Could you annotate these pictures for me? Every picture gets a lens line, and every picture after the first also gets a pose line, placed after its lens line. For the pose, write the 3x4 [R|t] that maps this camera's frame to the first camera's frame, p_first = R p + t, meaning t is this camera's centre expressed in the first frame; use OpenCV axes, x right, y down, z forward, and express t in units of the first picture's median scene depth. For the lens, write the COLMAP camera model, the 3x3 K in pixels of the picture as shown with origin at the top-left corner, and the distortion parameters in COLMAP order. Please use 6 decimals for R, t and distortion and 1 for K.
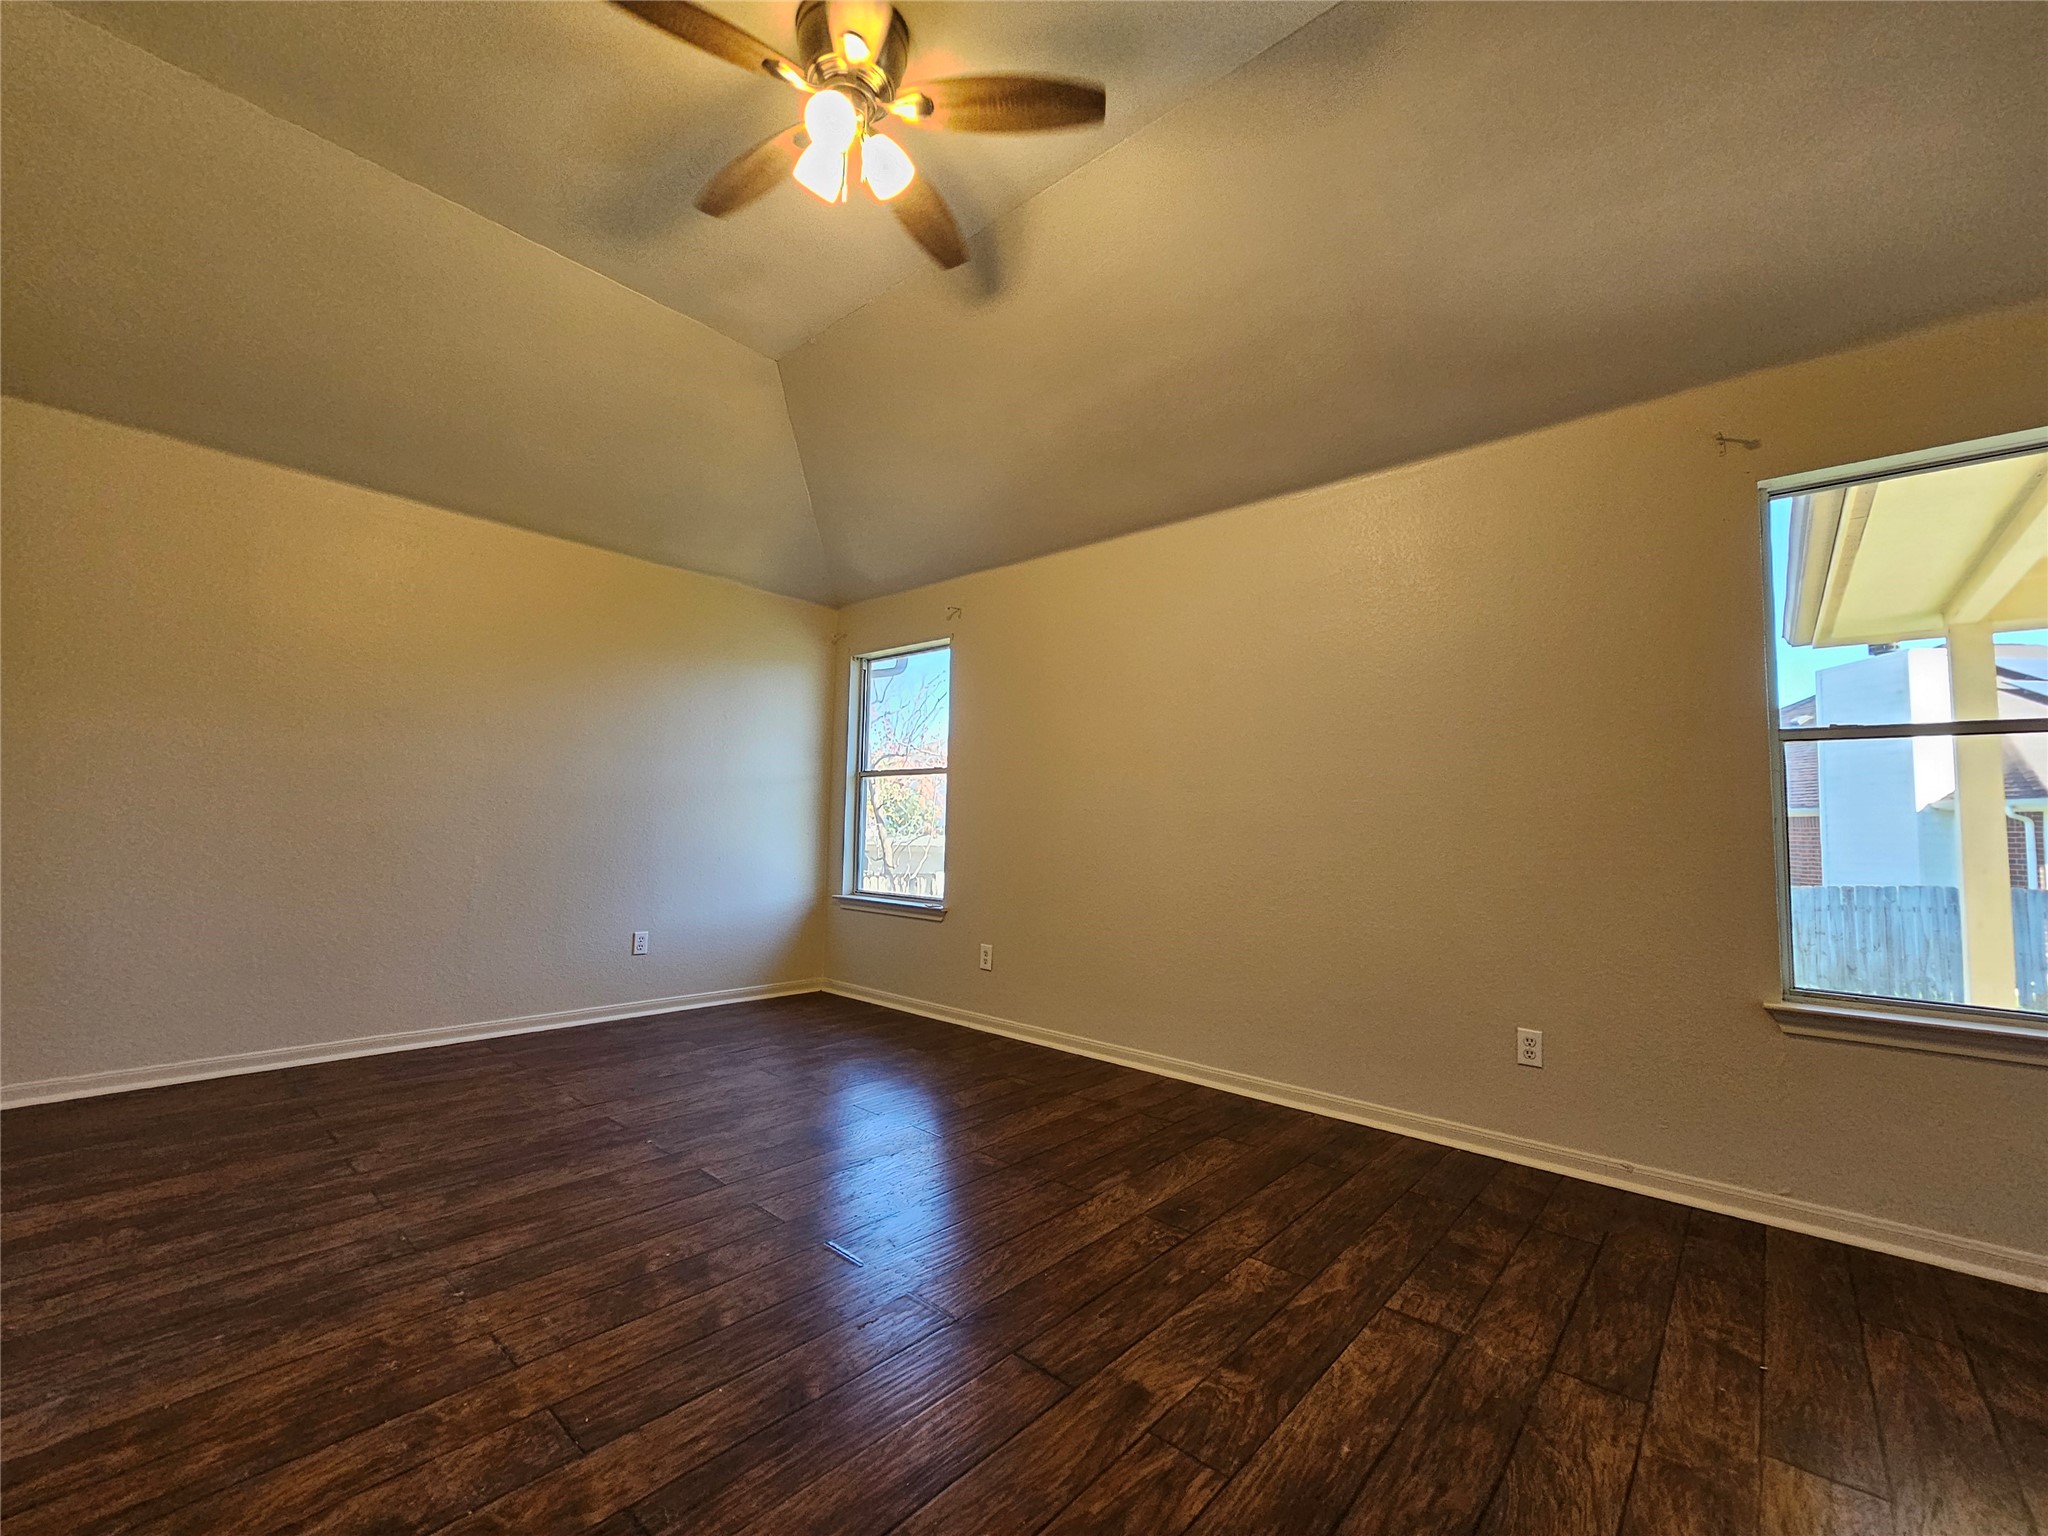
lens RADIAL K [[831.6, 0, 1008.6], [0, 831.6, 762.3], [0, 0, 1]] dist [-0.001886, 0.001170]
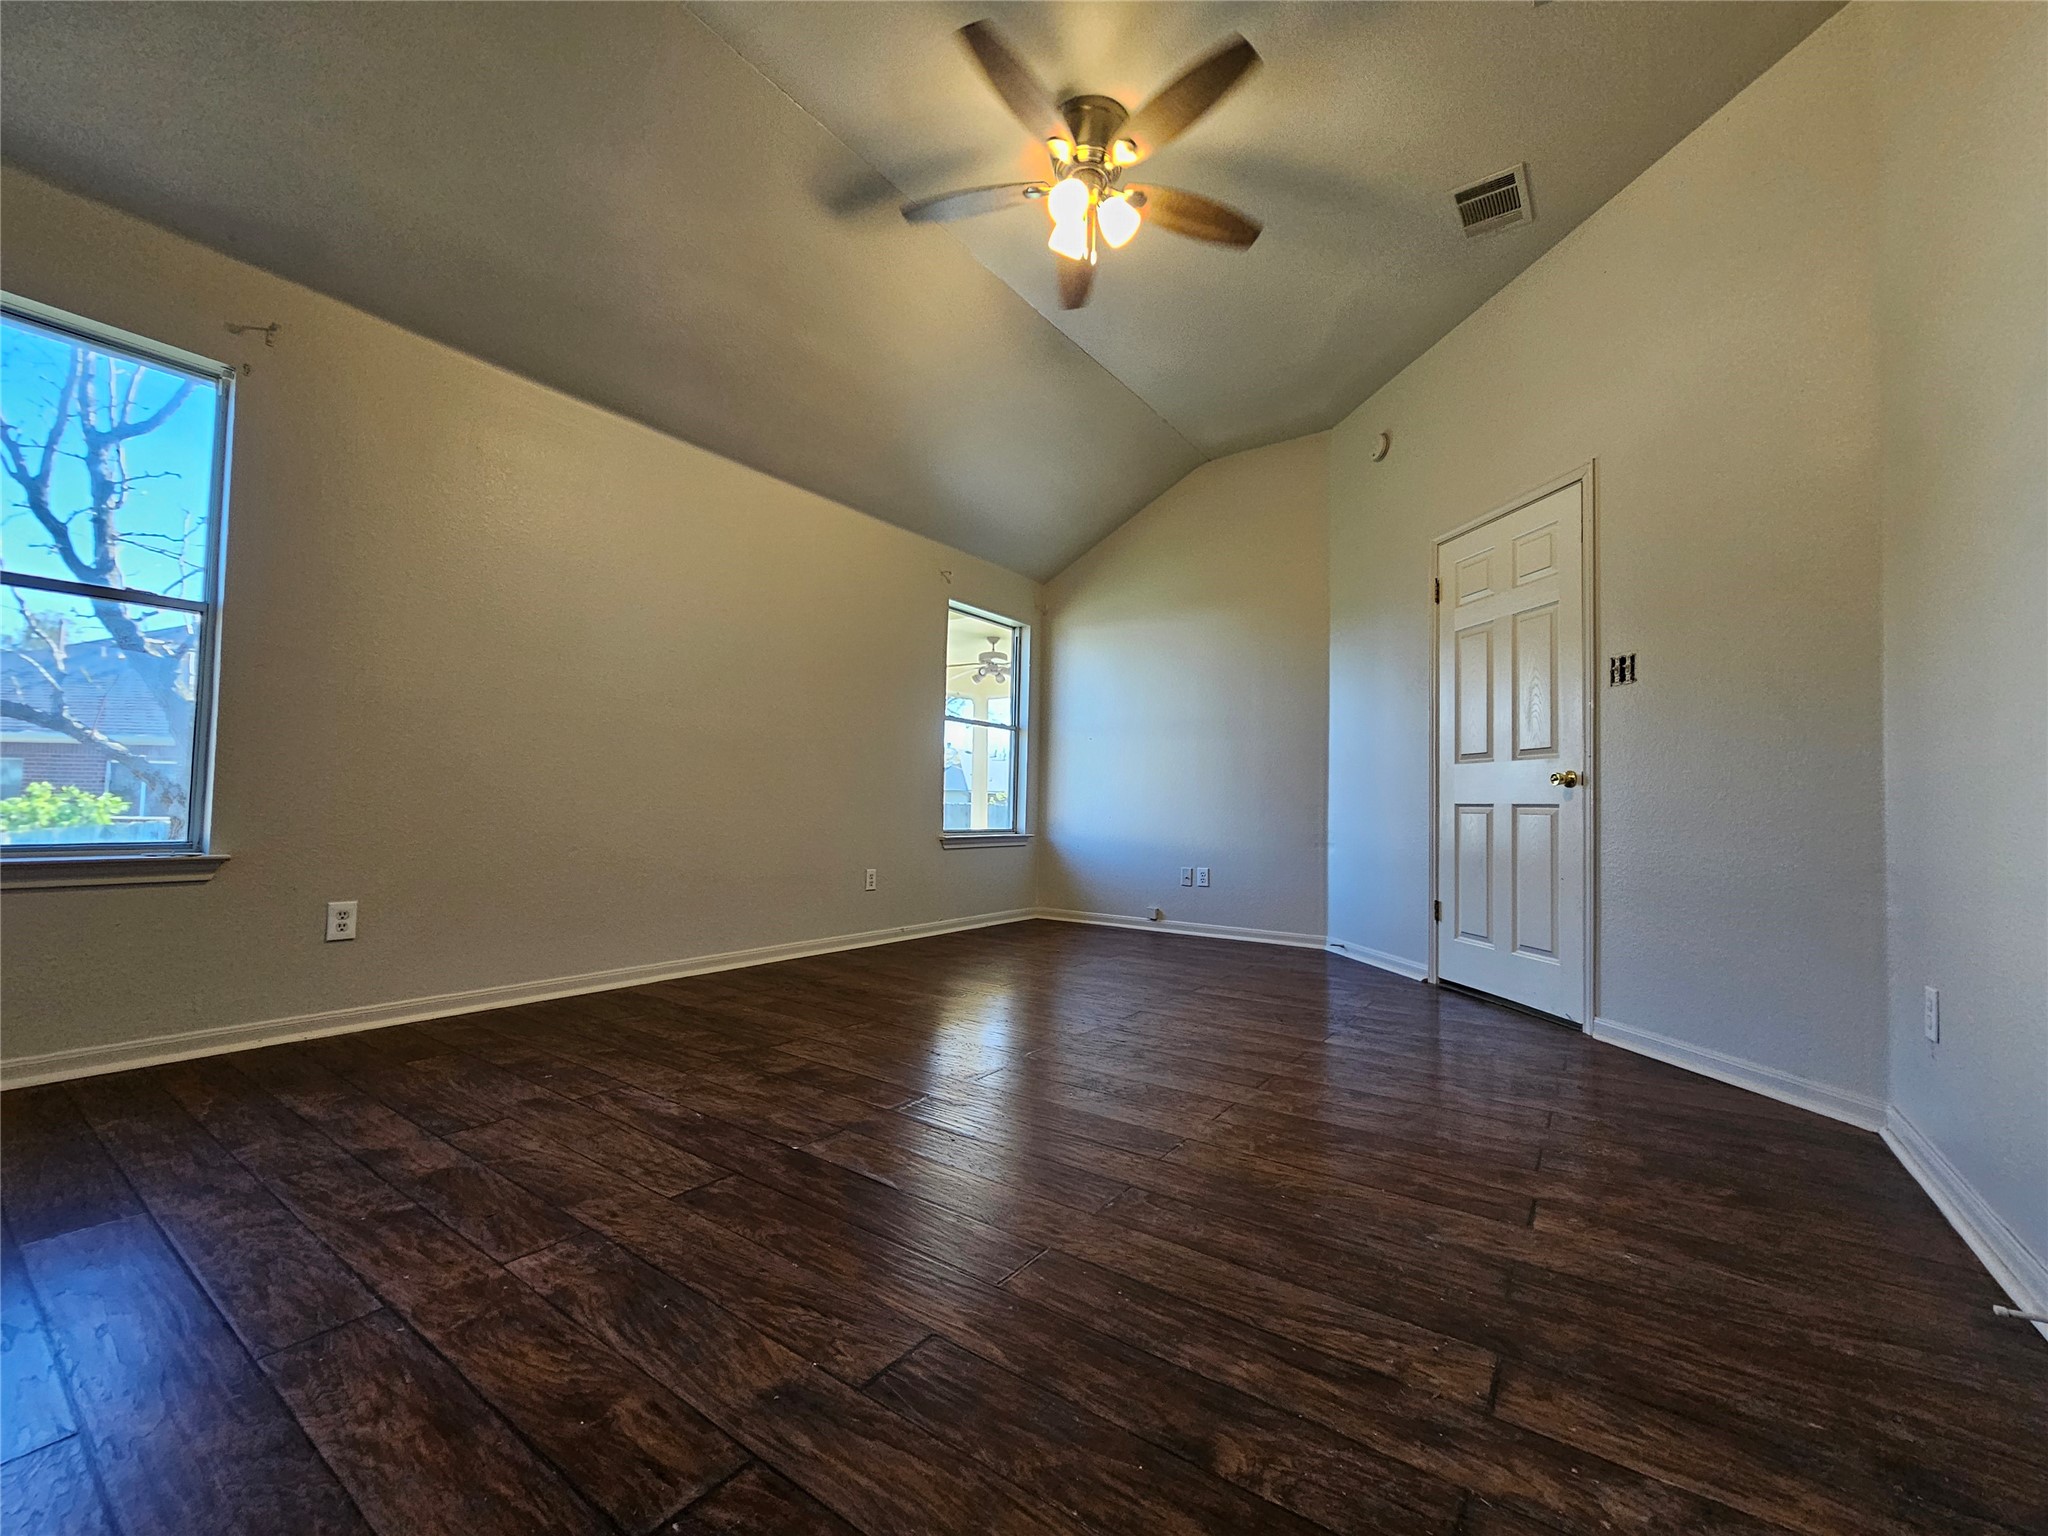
lens RADIAL K [[831.6, 0, 1007.9], [0, 831.6, 765.2], [0, 0, 1]] dist [-0.001886, 0.001170]
pose [[-0.088229, 0.020117, 0.995897, -1.336439], [-0.109984, 0.993486, -0.029812, 0.144708], [-0.990010, -0.112163, -0.085442, 1.045421]]
